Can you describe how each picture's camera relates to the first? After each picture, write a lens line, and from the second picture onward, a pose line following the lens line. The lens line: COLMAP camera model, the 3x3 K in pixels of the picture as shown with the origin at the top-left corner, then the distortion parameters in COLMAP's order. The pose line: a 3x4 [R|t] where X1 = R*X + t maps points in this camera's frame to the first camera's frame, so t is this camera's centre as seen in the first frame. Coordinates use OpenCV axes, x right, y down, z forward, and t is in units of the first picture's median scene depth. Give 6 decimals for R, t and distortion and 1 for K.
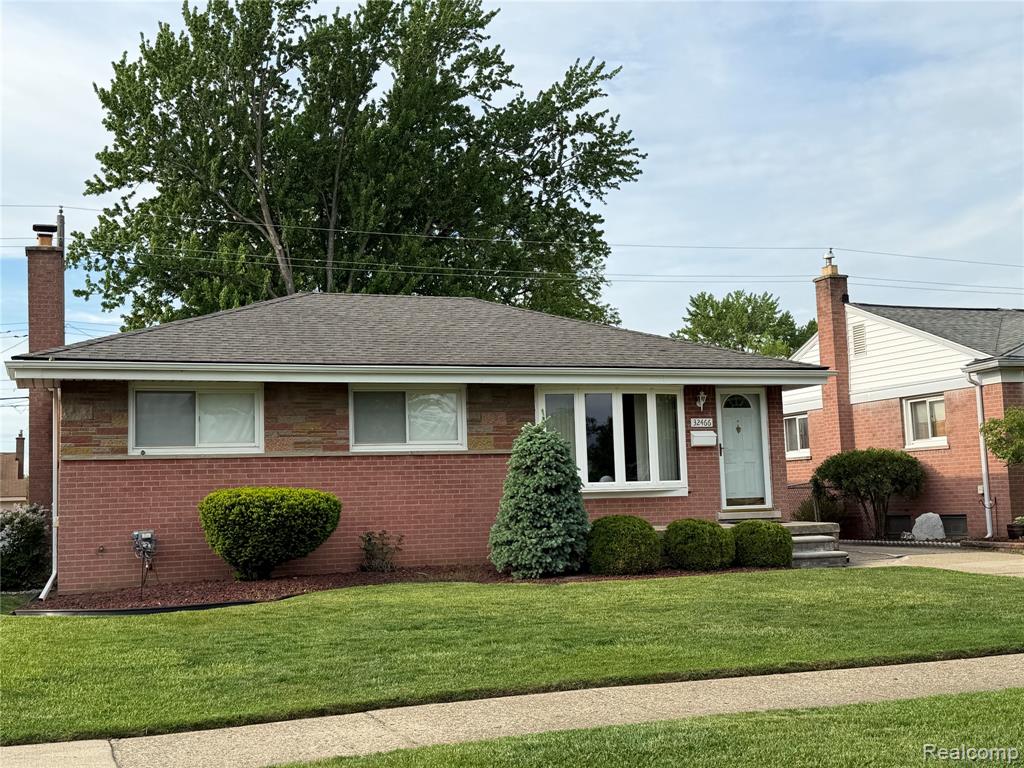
lens RADIAL K [[1260.6, 0, 516.3], [0, 1260.6, 379.8], [0, 0, 1]] dist [0.148607, -0.029726]
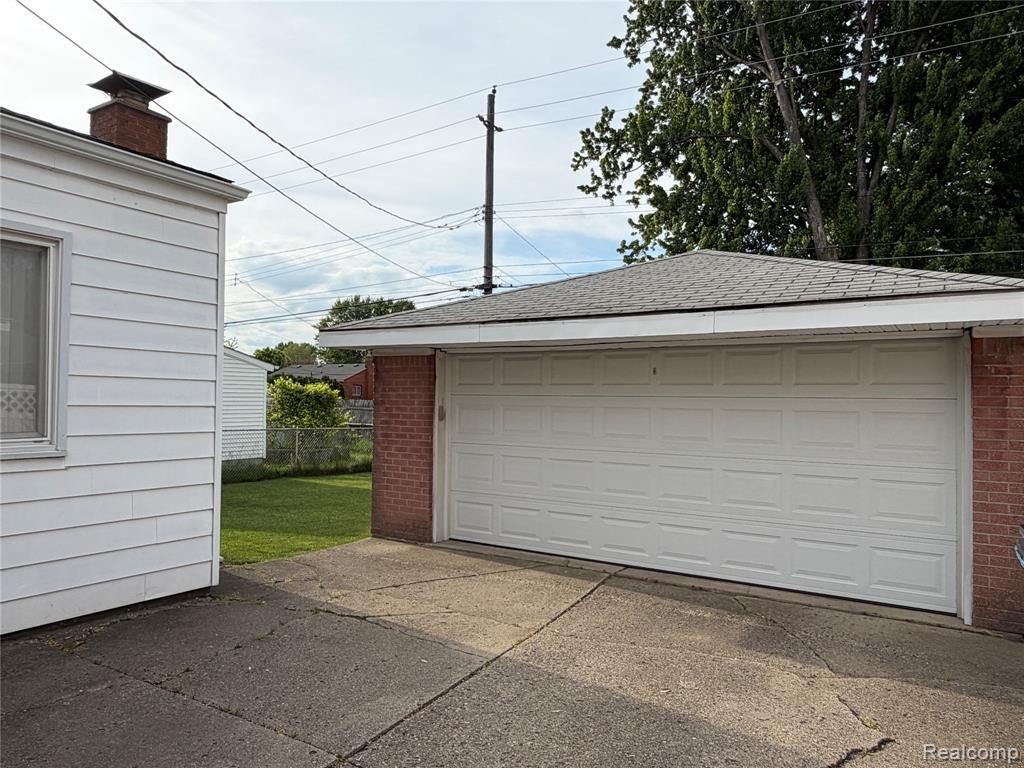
lens RADIAL K [[700.6, 0, 512.0], [0, 700.6, 384.0], [0, 0, 1]] dist [-0.000718, -0.000521]
pose [[0.605989, 0.018216, -0.795264, 0.142363], [0.045287, 0.997326, 0.057354, 0.116352], [0.794183, -0.070771, 0.603544, 1.465044]]
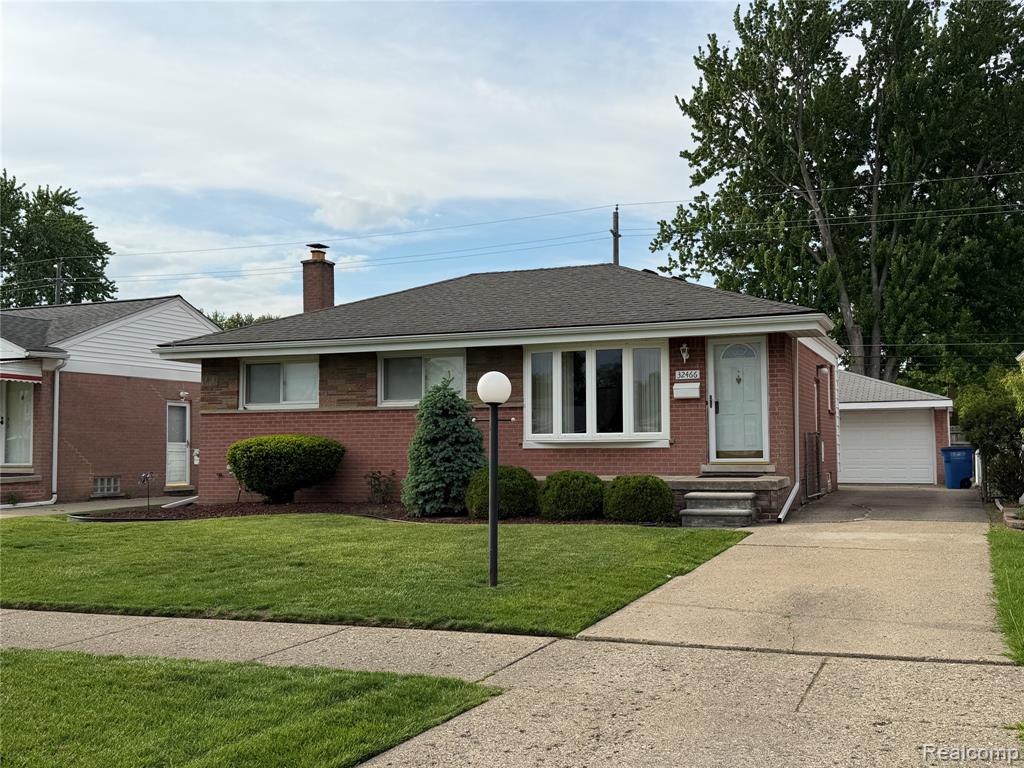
lens RADIAL K [[1065.4, 0, 512.0], [0, 1065.4, 384.0], [0, 0, 1]] dist [0.175509, -0.324913]
pose [[0.734795, -0.016358, -0.678092, 0.622095], [0.052540, 0.998078, 0.032856, 0.006136], [0.676252, -0.059769, 0.734242, 0.287252]]
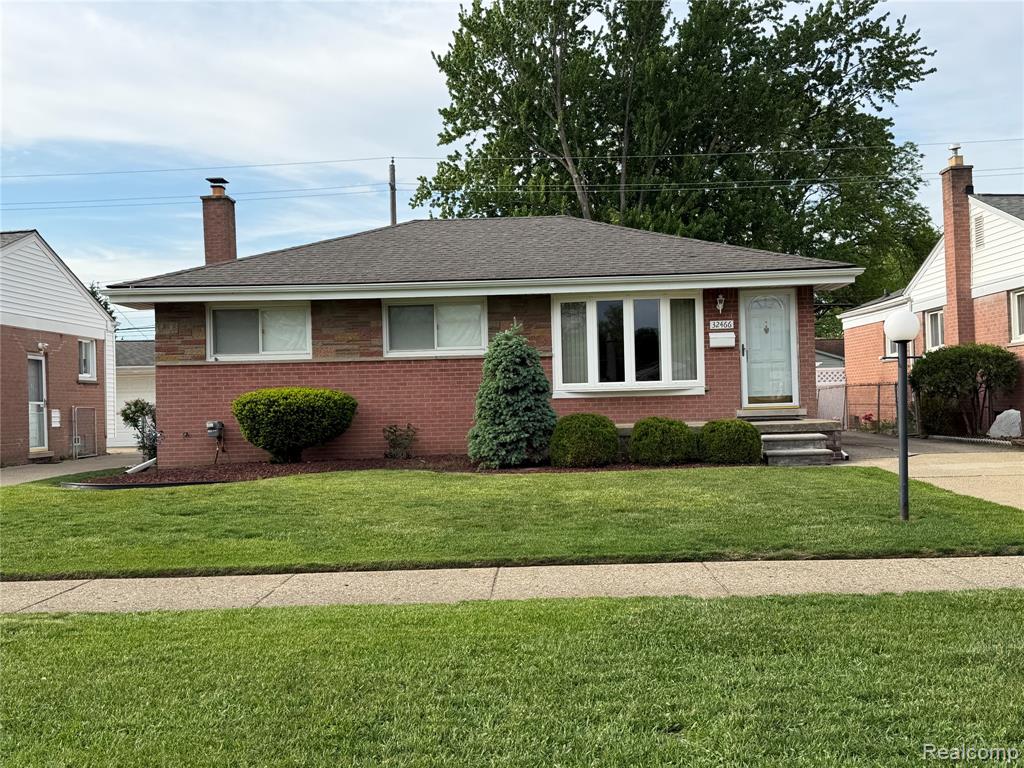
lens RADIAL K [[1065.4, 0, 512.0], [0, 1065.4, 384.0], [0, 0, 1]] dist [0.175509, -0.324913]
pose [[0.926205, -0.000319, -0.377020, 0.322481], [0.034976, 0.995760, 0.085081, 0.001207], [0.375395, -0.091989, 0.922289, 0.113850]]
